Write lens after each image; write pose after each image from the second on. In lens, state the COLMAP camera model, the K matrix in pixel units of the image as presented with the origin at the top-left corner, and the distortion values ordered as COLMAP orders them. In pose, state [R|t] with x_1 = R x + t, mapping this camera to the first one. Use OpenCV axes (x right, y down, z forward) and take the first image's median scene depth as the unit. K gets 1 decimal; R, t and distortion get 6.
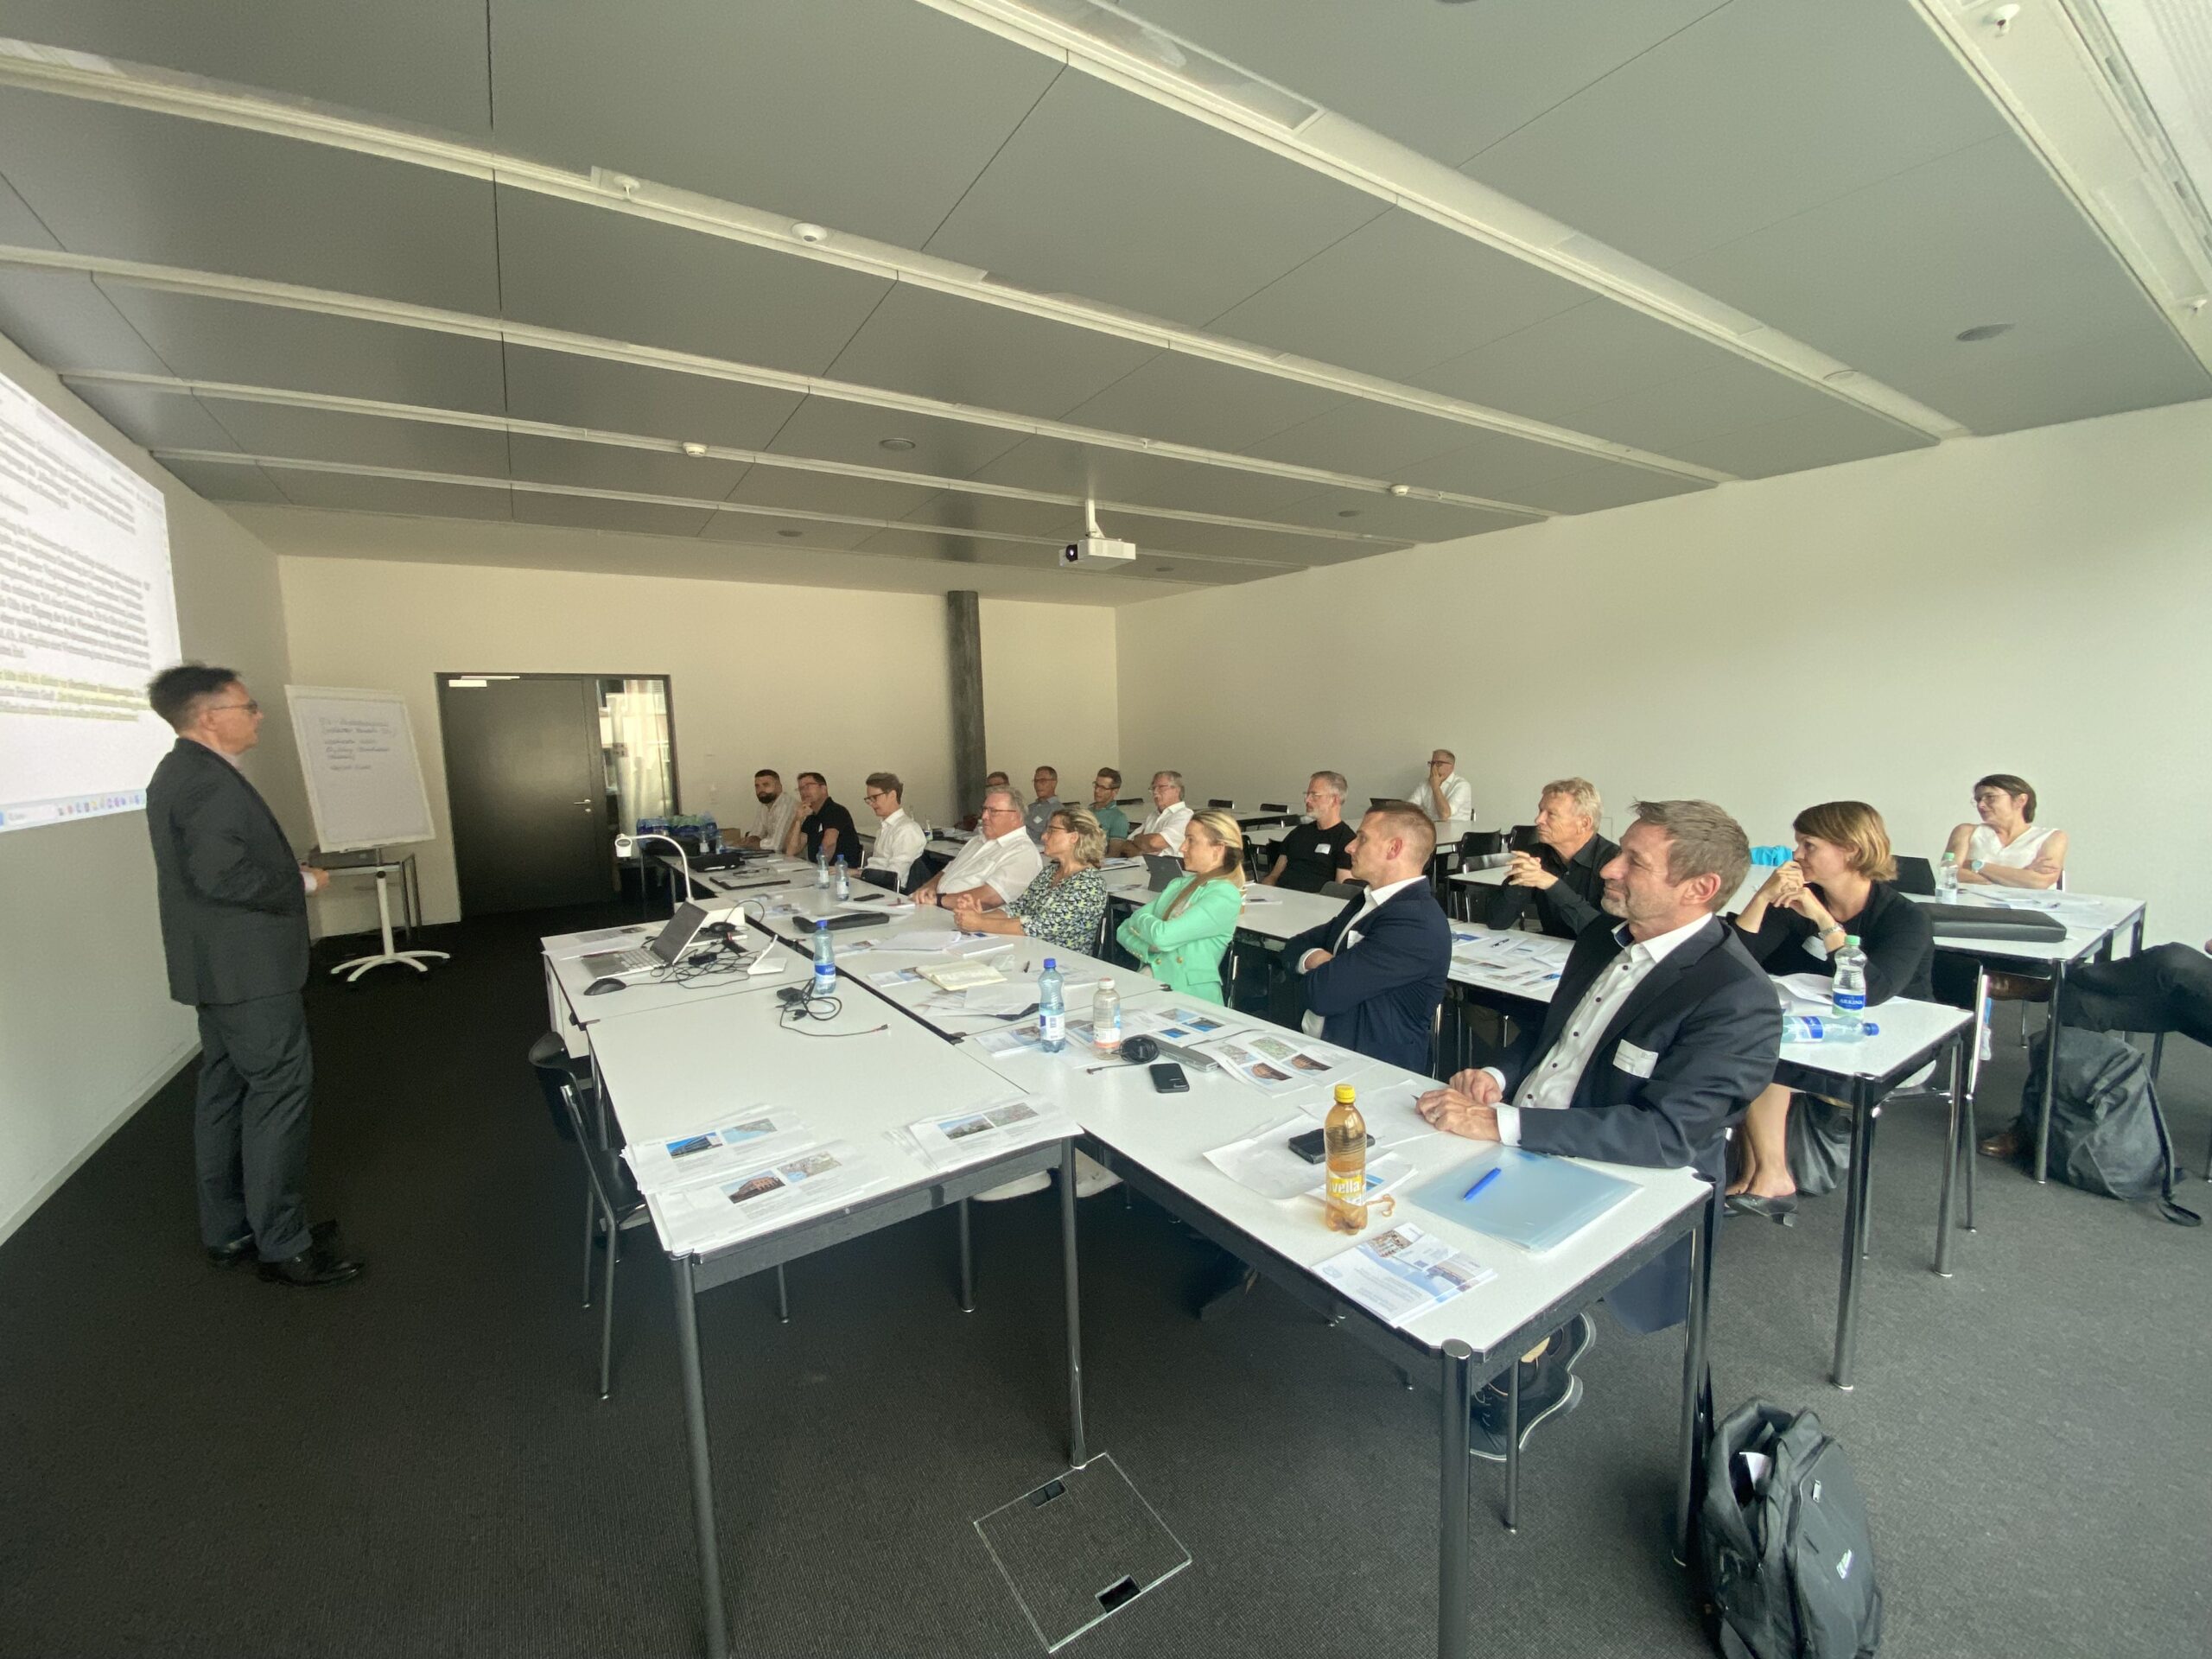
lens RADIAL K [[898.4, 0, 1112.8], [0, 898.4, 818.9], [0, 0, 1]] dist [-0.011672, -0.008992]
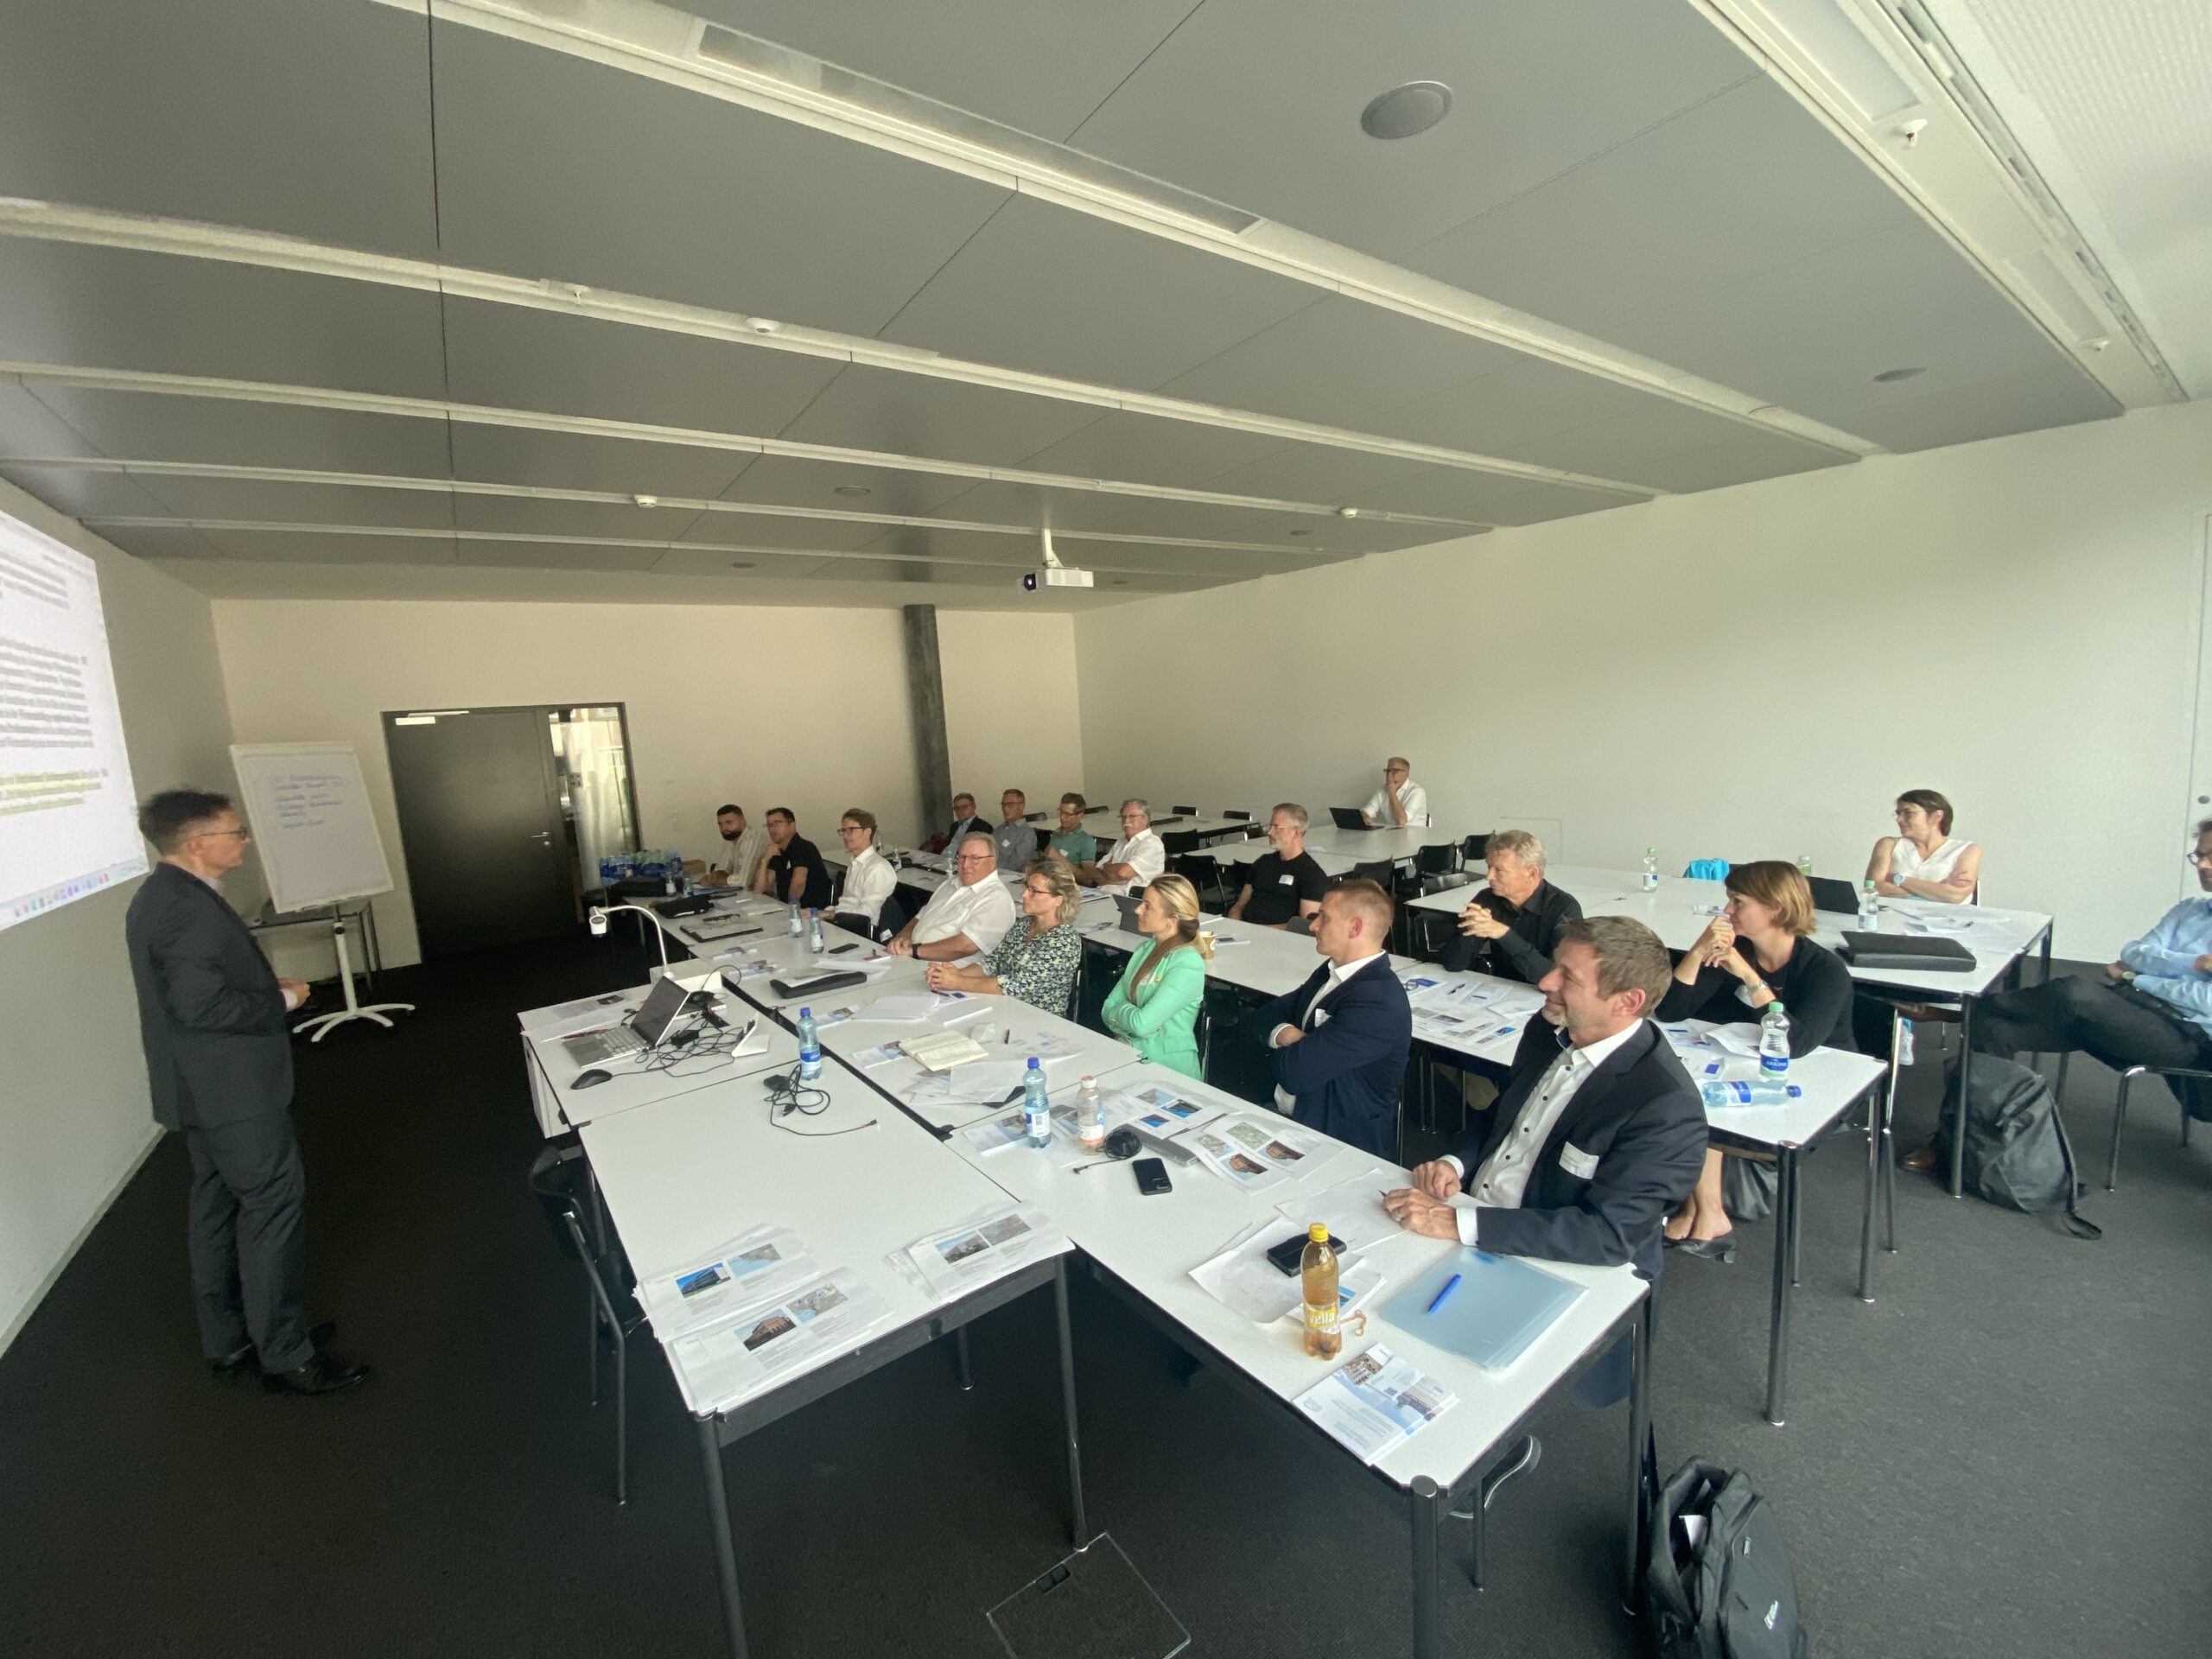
lens RADIAL K [[898.4, 0, 1112.2], [0, 898.4, 811.9], [0, 0, 1]] dist [-0.011672, -0.008992]
pose [[0.998447, -0.037409, 0.041279, -0.008591], [0.036624, 0.999137, 0.019615, -0.122799], [-0.041977, -0.018073, 0.998955, -0.035662]]
